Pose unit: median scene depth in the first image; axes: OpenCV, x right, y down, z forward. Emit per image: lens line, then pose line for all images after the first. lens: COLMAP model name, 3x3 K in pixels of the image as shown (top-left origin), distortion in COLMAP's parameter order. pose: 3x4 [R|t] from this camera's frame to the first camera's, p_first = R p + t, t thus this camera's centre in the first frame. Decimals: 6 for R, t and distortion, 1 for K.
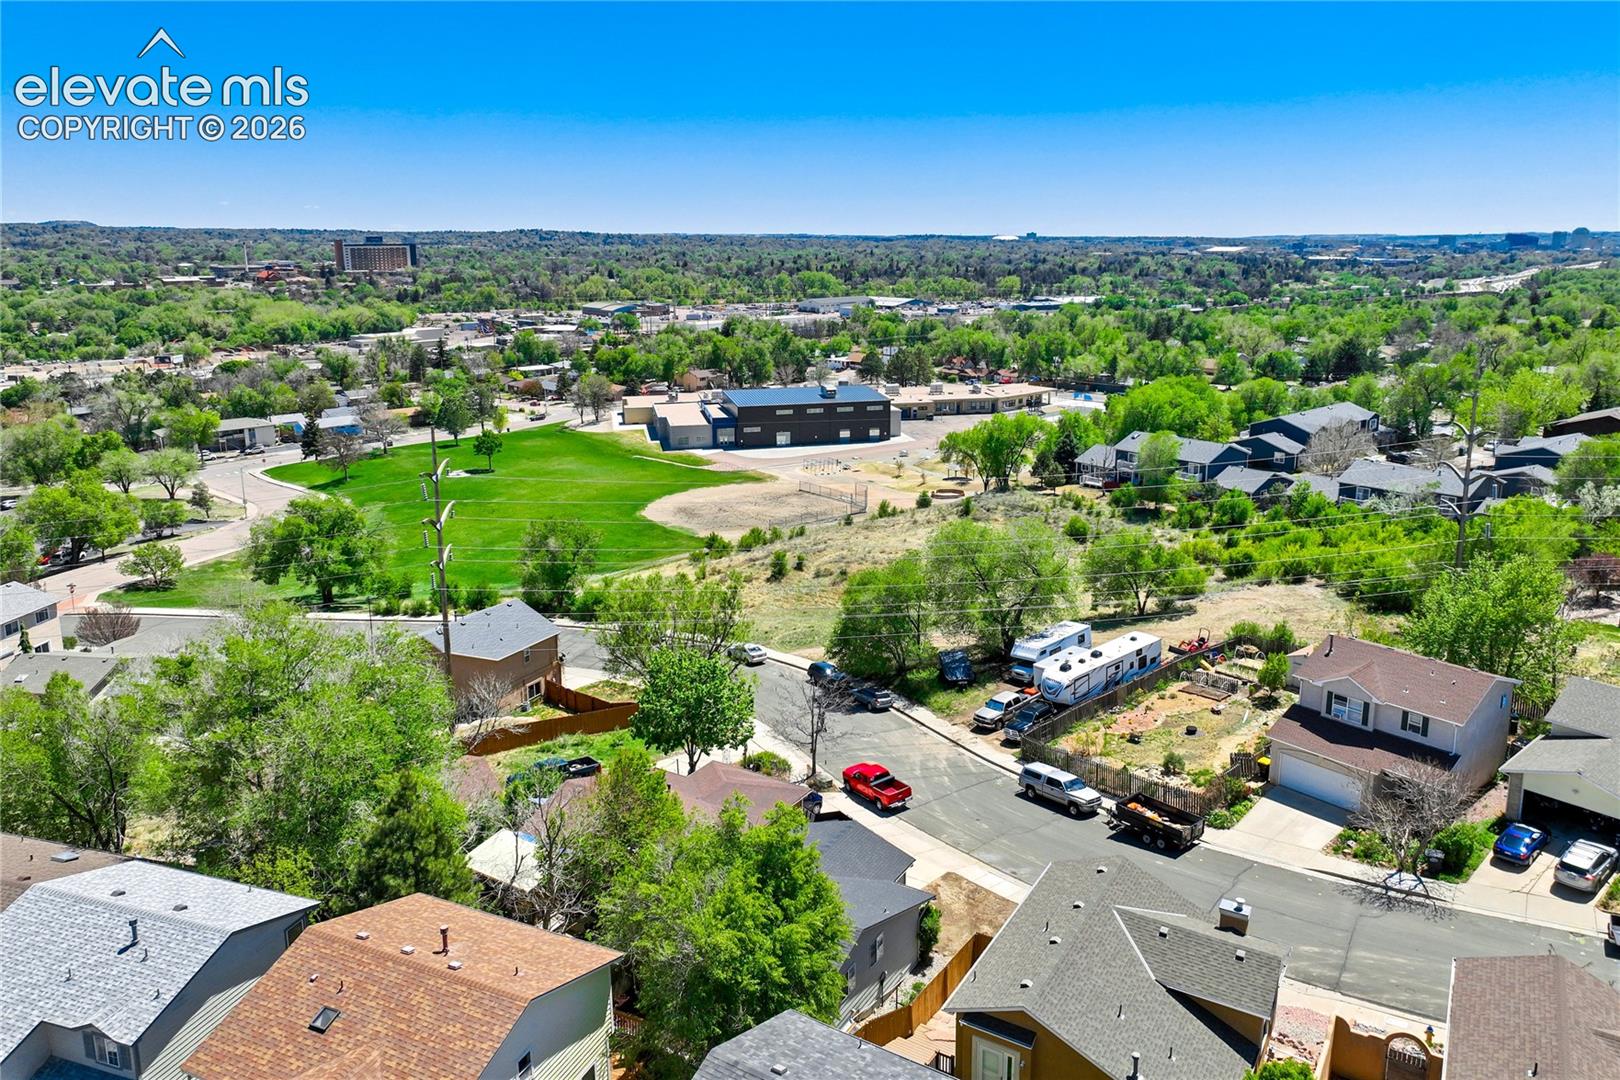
lens RADIAL K [[1161.9, 0, 808.8], [0, 1161.9, 528.7], [0, 0, 1]] dist [0.004367, 0.012939]
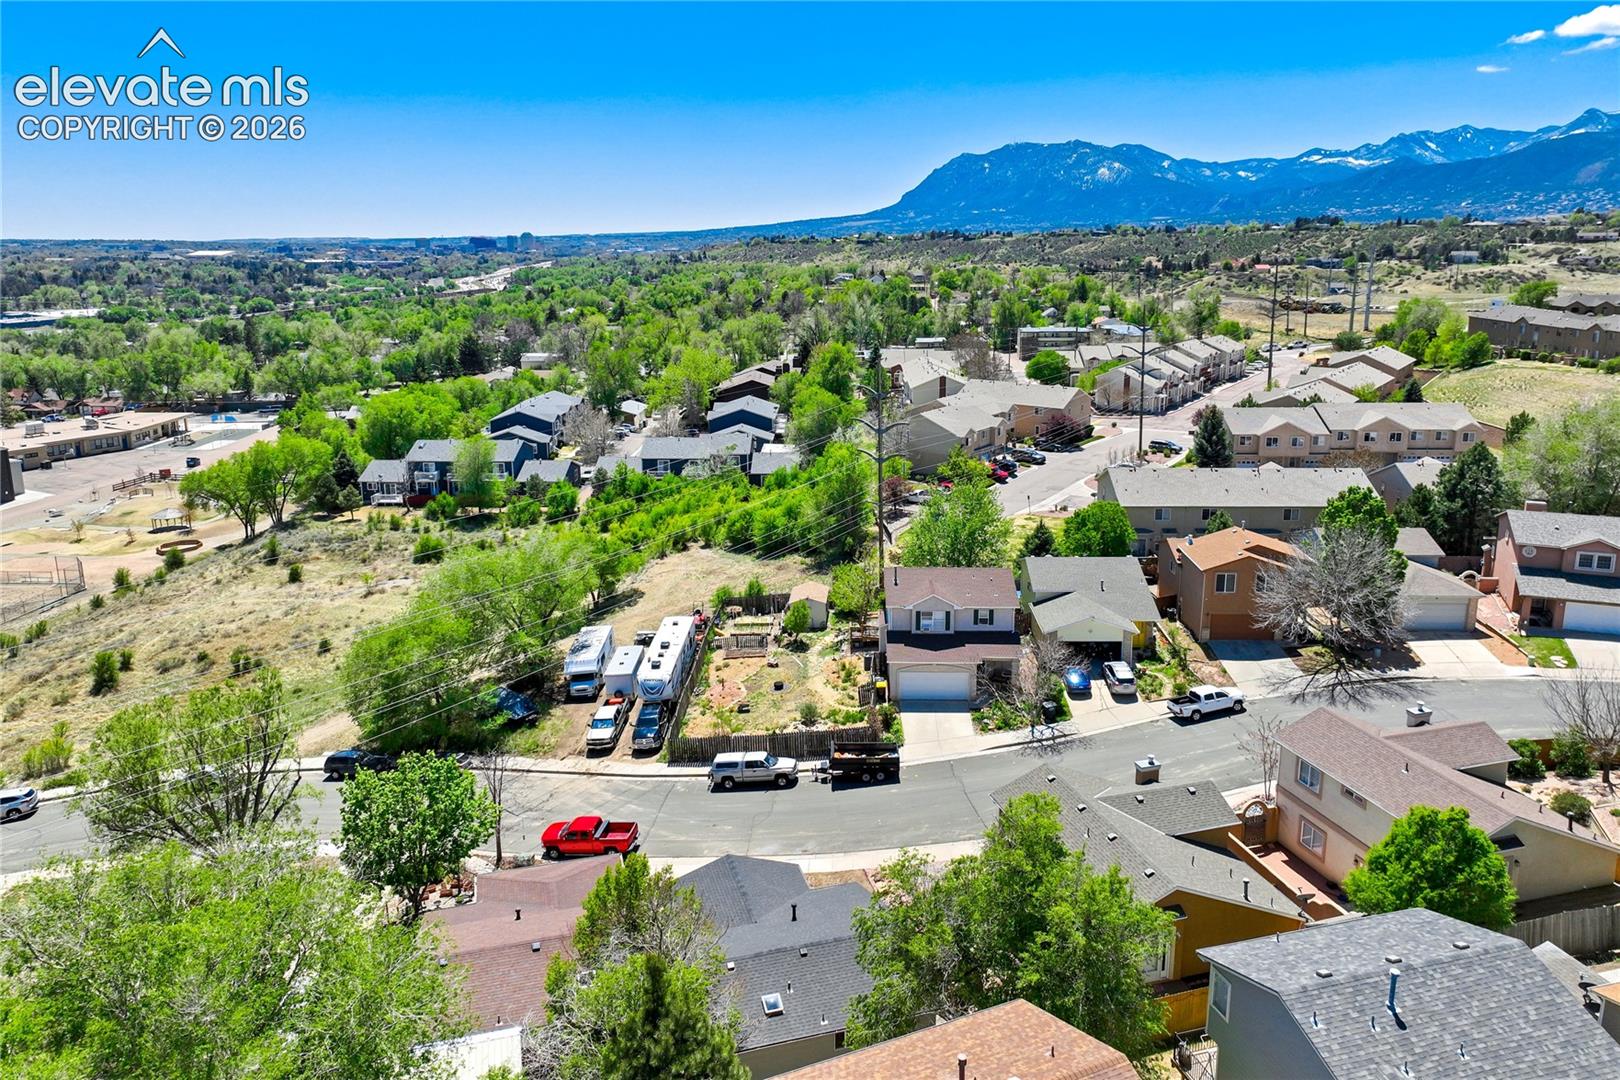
lens RADIAL K [[1161.9, 0, 821.9], [0, 1161.9, 526.7], [0, 0, 1]] dist [0.004367, 0.012939]
pose [[0.654389, -0.185102, 0.733152, -0.368856], [0.188448, 0.978905, 0.078945, -0.045673], [-0.732299, 0.086500, 0.675467, 0.191353]]
